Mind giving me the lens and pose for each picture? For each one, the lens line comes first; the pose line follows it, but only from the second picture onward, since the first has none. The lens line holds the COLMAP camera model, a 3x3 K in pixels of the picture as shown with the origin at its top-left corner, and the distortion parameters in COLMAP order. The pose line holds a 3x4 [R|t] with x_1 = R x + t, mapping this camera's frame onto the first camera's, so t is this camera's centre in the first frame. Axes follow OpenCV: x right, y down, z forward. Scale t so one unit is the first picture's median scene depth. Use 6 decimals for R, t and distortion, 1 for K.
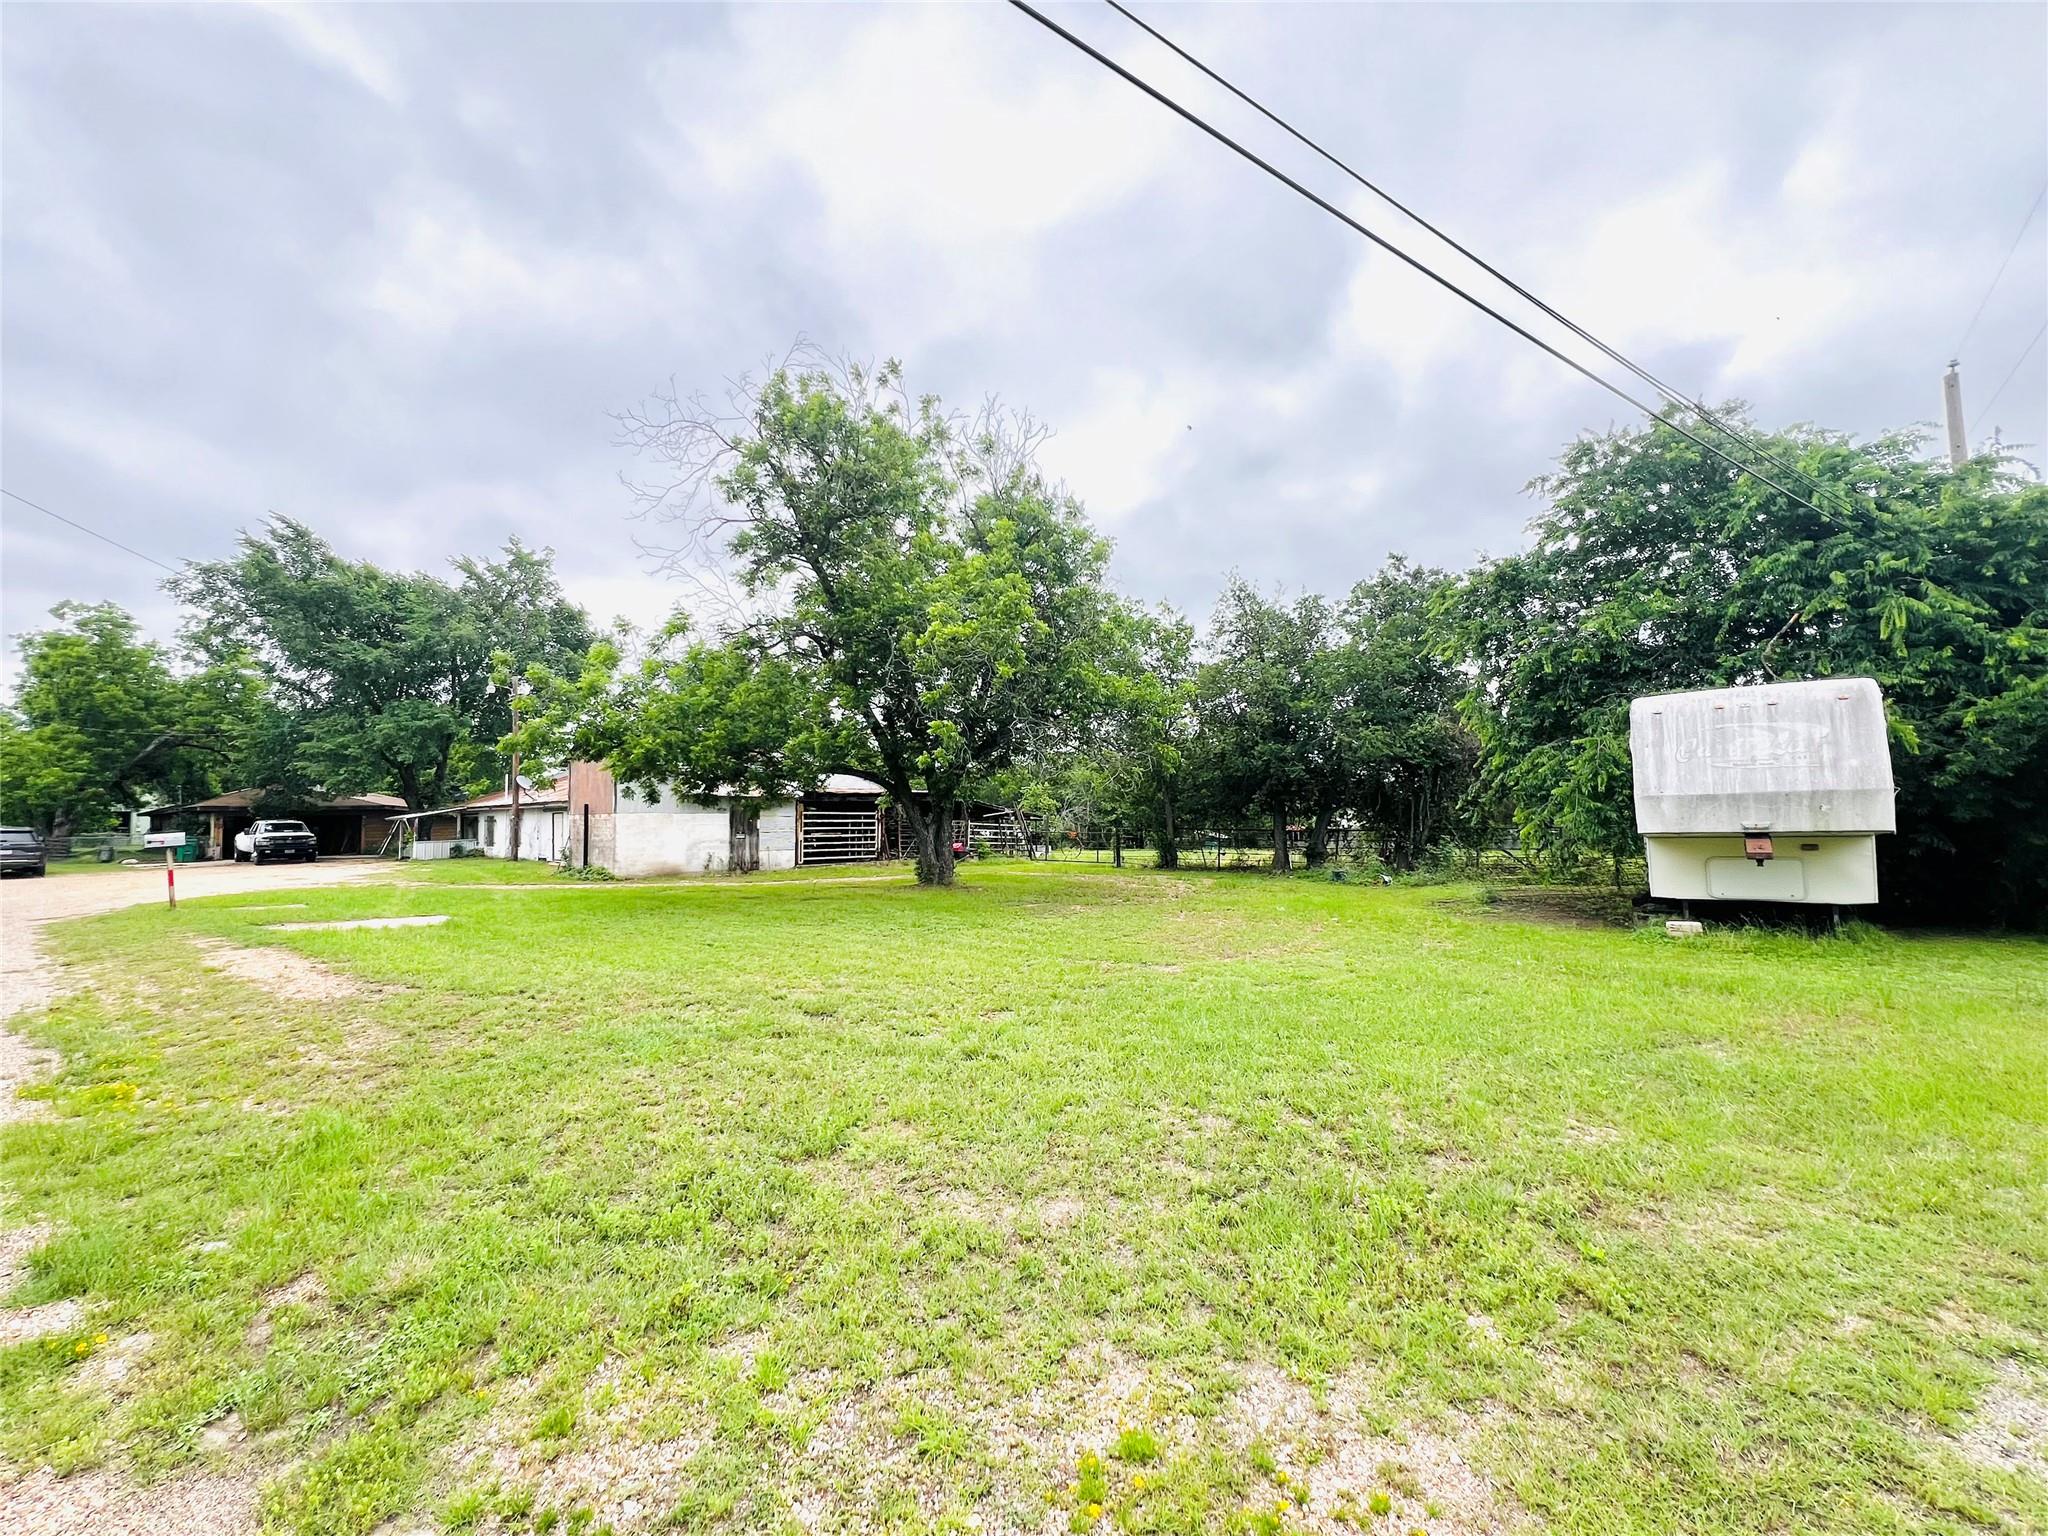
lens RADIAL K [[830.6, 0, 1024.0], [0, 830.6, 768.0], [0, 0, 1]] dist [-0.000363, 0.000210]
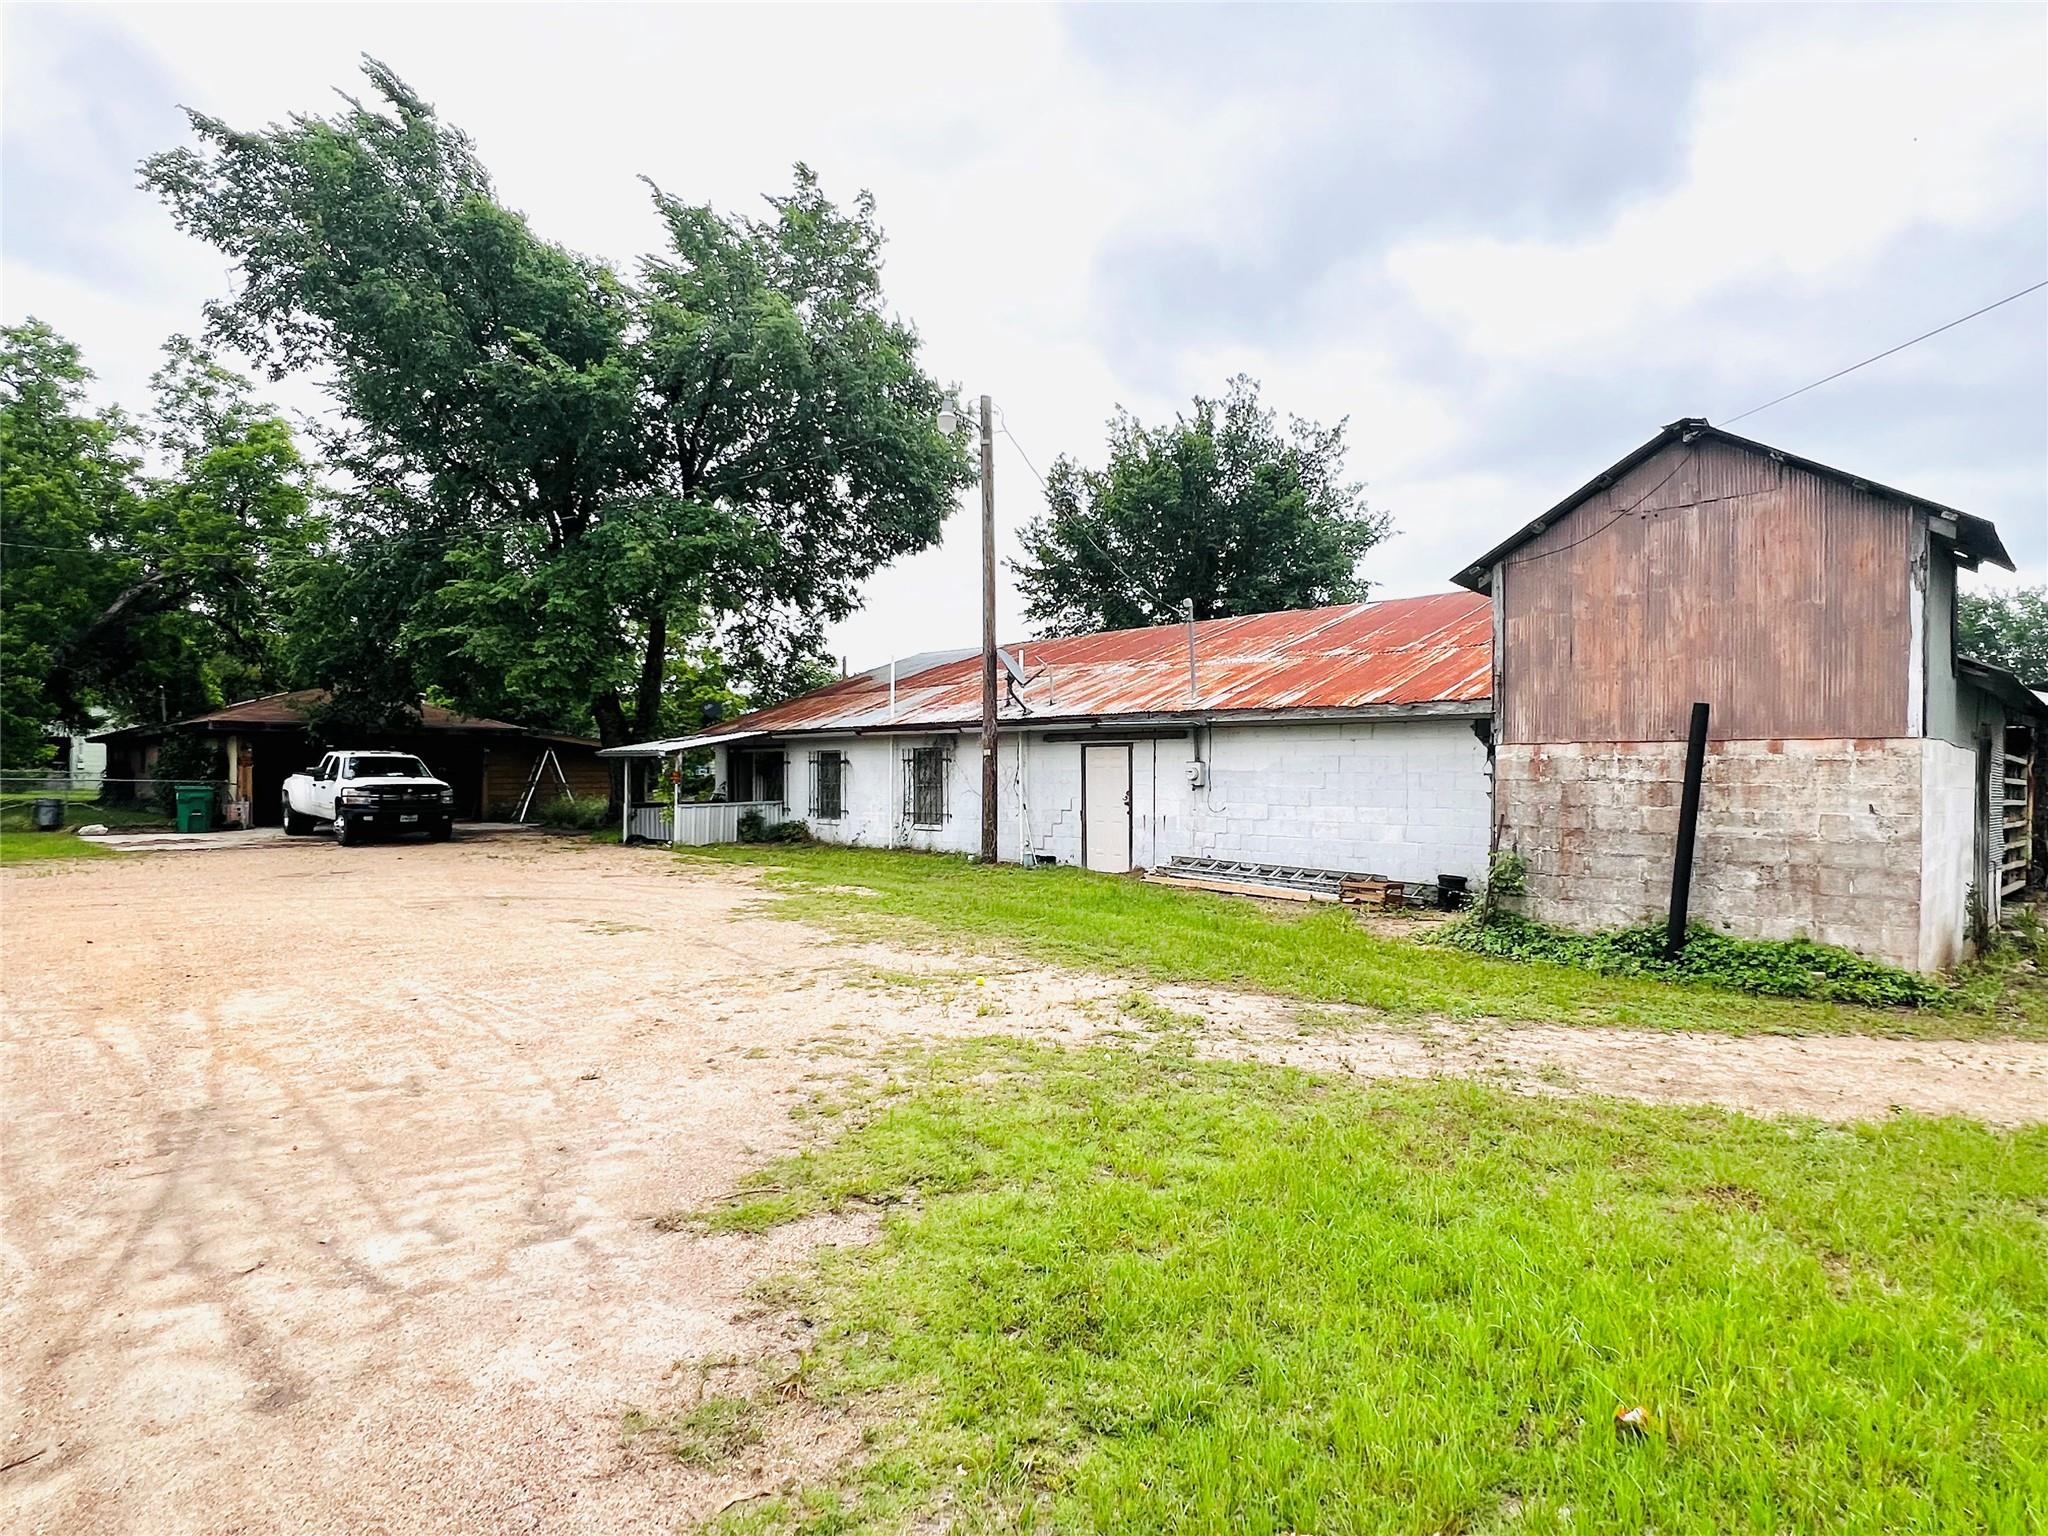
lens RADIAL K [[1127.3, 0, 1024.0], [0, 1127.3, 768.0], [0, 0, 1]] dist [0.000334, -0.000353]
pose [[0.993485, 0.023809, -0.111452, -0.443106], [-0.018099, 0.998485, 0.051960, 0.031667], [0.112520, -0.049604, 0.992410, 0.391494]]
